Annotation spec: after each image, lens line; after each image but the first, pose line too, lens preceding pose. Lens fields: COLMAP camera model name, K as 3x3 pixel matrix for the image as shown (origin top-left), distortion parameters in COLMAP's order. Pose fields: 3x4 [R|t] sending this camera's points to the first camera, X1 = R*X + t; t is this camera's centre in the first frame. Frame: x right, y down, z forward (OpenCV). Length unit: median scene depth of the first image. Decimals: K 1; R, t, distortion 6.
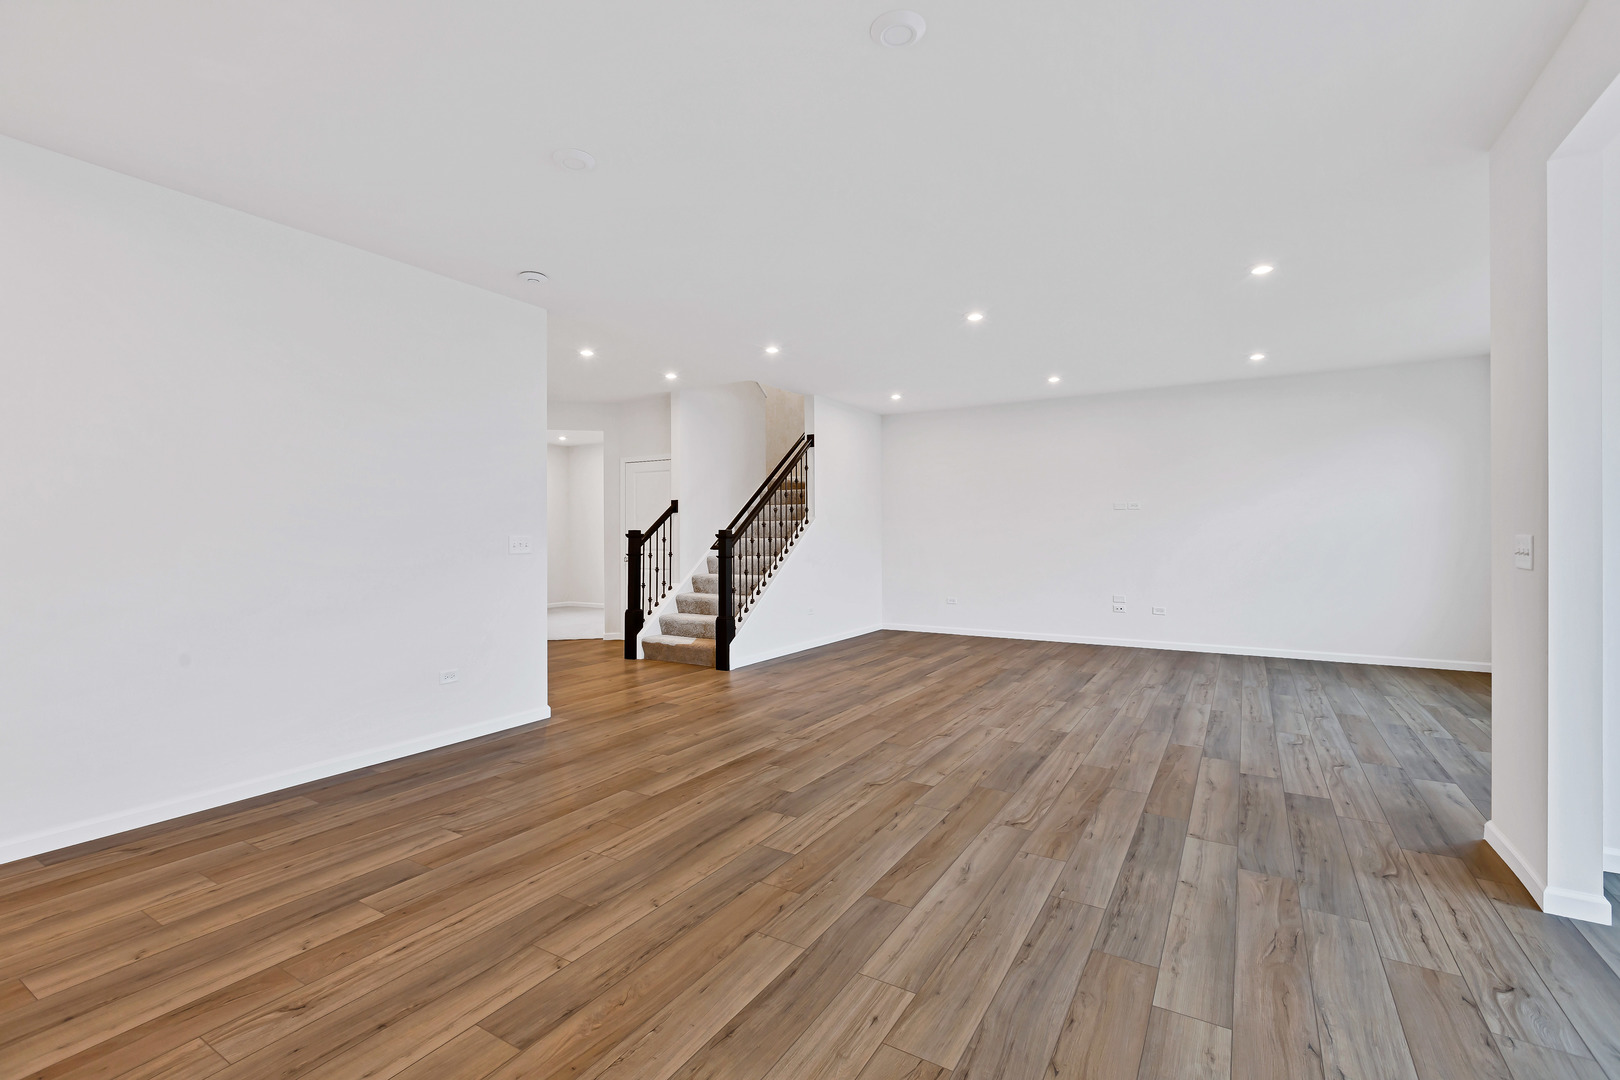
lens RADIAL K [[720.4, 0, 810.0], [0, 720.4, 540.0], [0, 0, 1]] dist [0.001018, -0.001020]
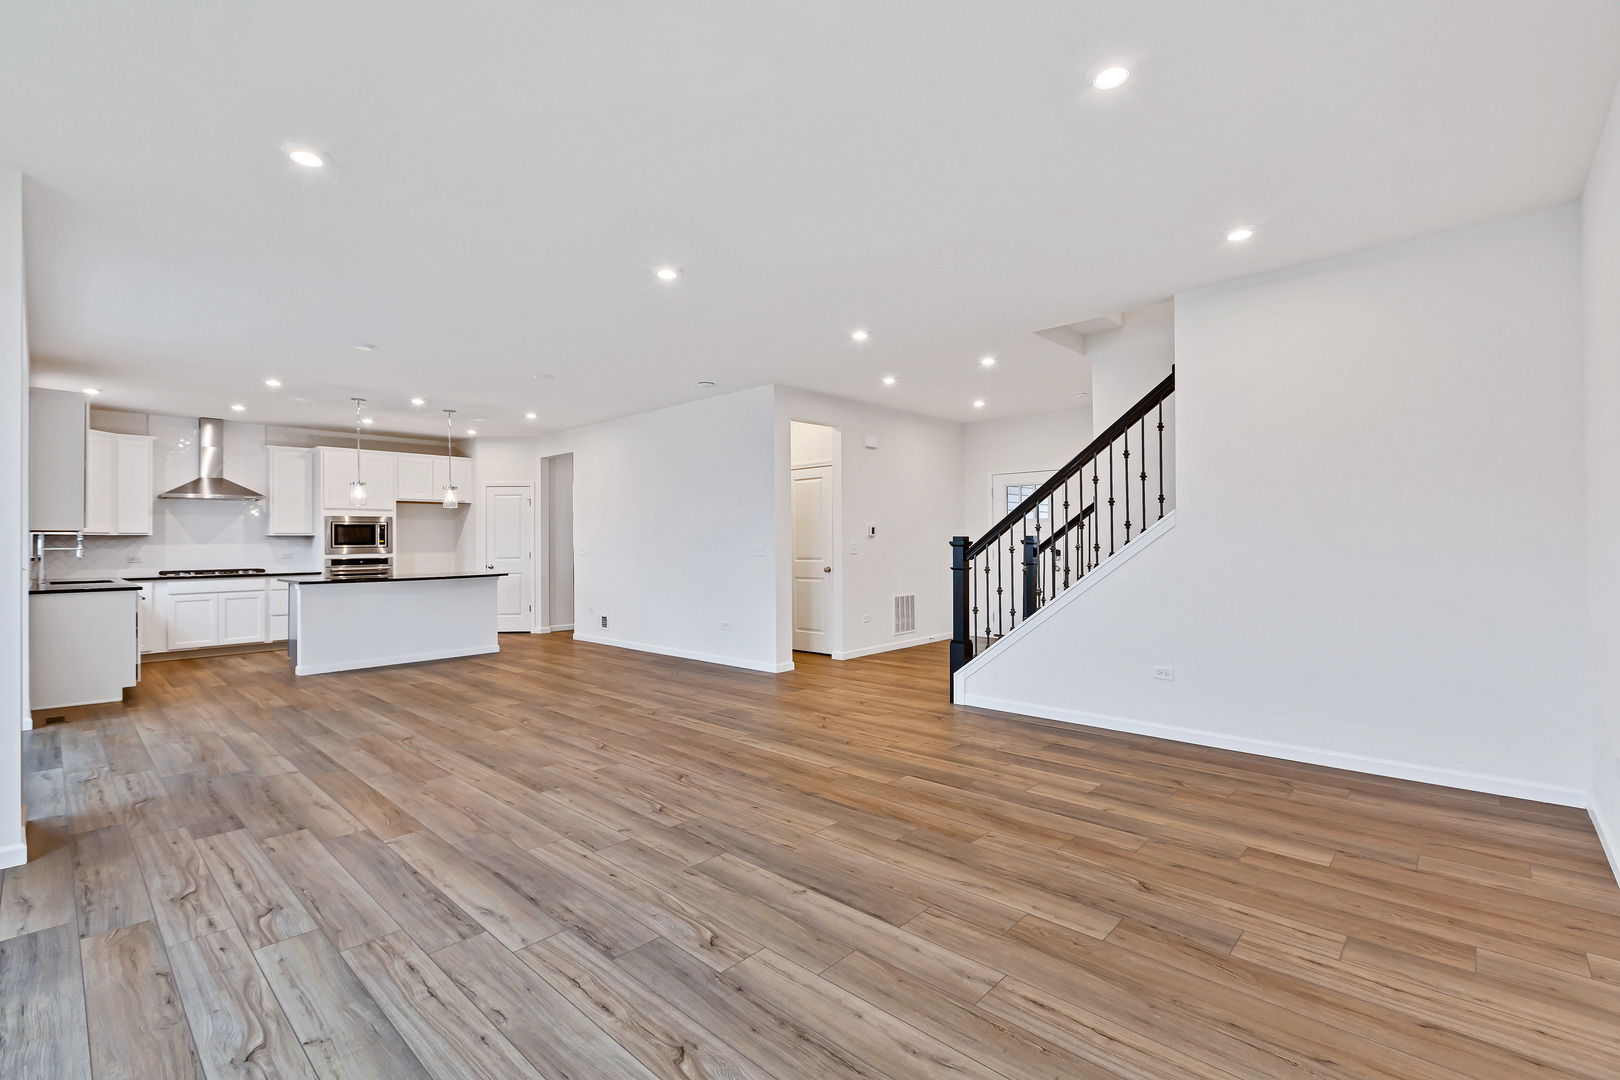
lens RADIAL K [[720.4, 0, 810.0], [0, 720.4, 540.0], [0, 0, 1]] dist [0.001018, -0.001020]
pose [[-0.205291, 0.003535, -0.978695, 1.516126], [0.001949, 0.999993, 0.003203, -0.029008], [0.978699, -0.001250, -0.205296, 2.034172]]
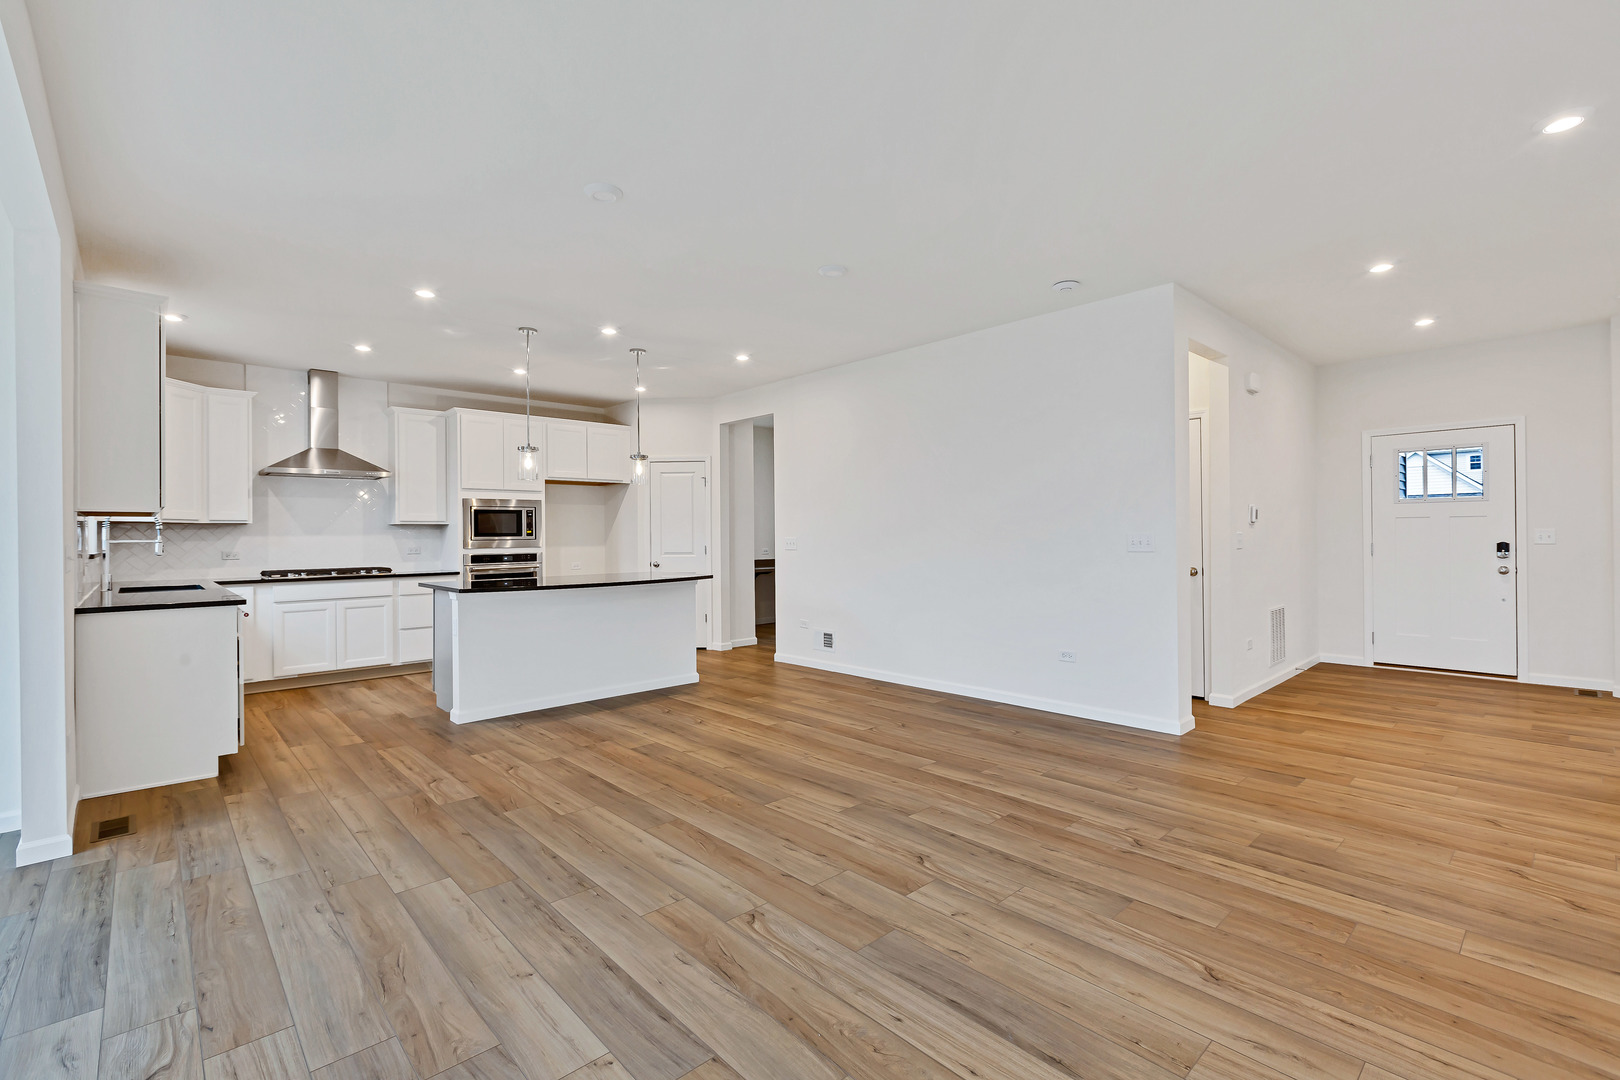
lens RADIAL K [[720.4, 0, 810.0], [0, 720.4, 540.0], [0, 0, 1]] dist [0.001018, -0.001020]
pose [[-0.273522, 0.012526, -0.961784, 0.947810], [0.002822, 0.999921, 0.012220, -0.017100], [0.961862, 0.000628, -0.273535, 1.199314]]
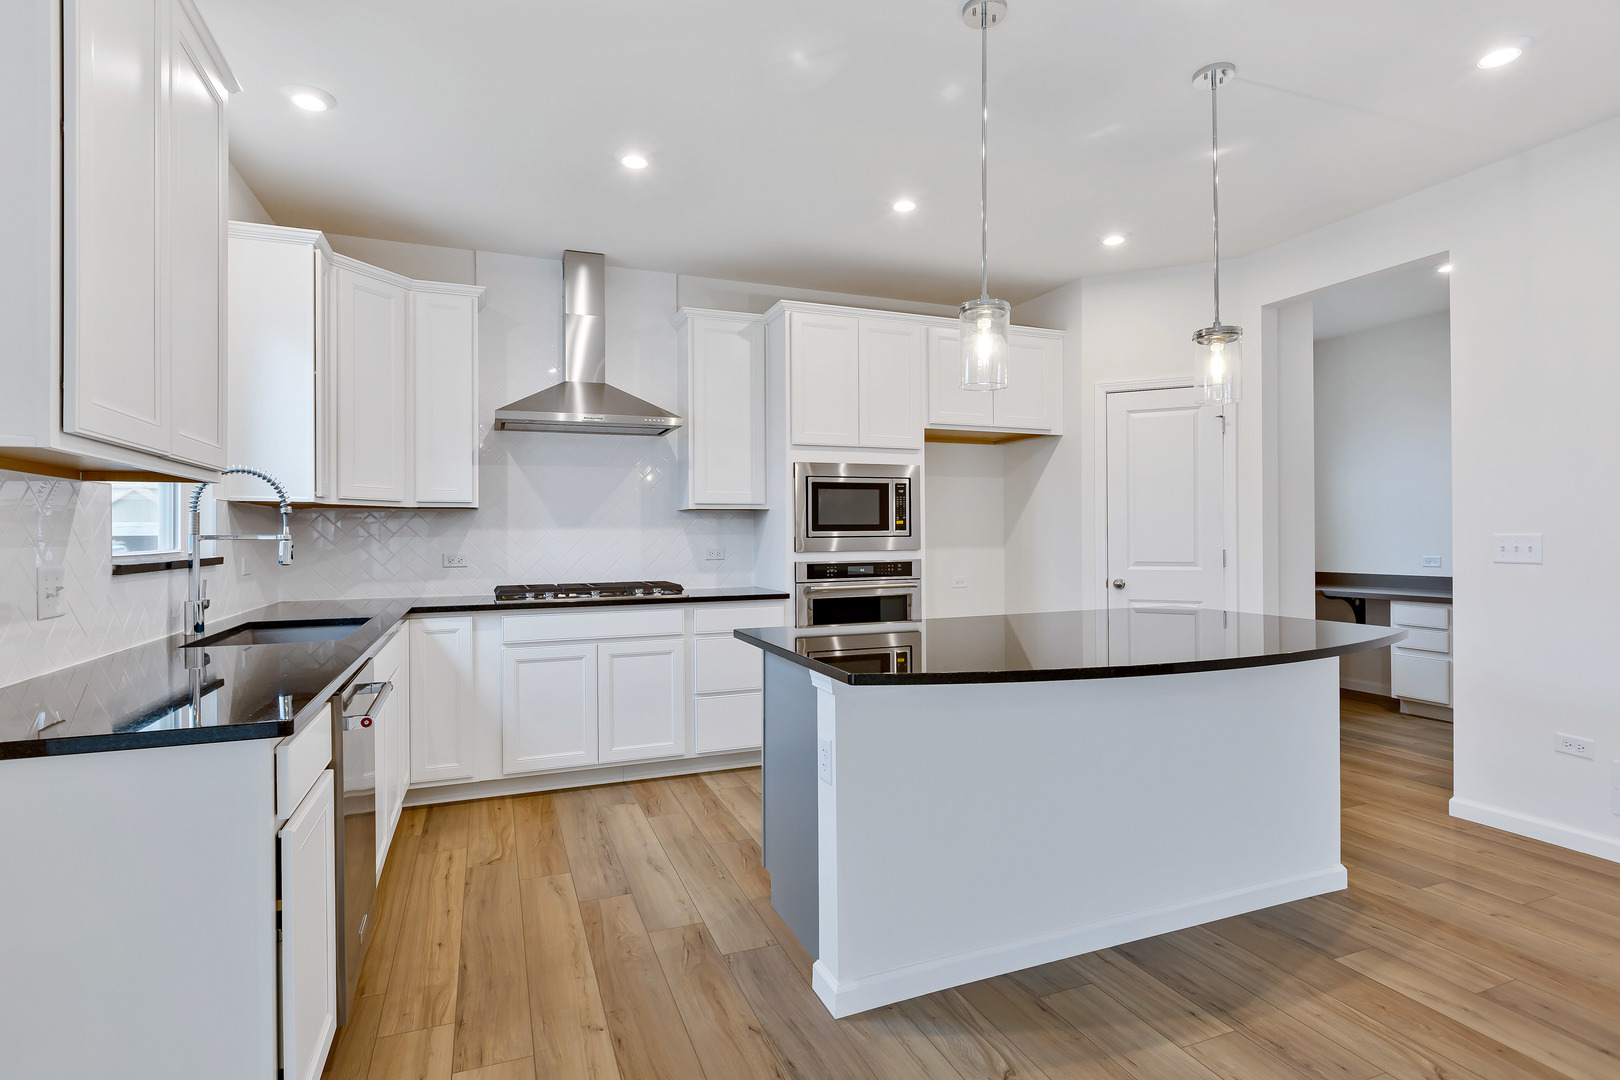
lens RADIAL K [[808.5, 0, 805.1], [0, 808.5, 532.8], [0, 0, 1]] dist [0.000773, 0.000271]
pose [[-0.606242, 0.005540, -0.795261, 0.232580], [0.004495, 0.999984, 0.003539, -0.005237], [0.795268, -0.001429, -0.606257, 0.453623]]
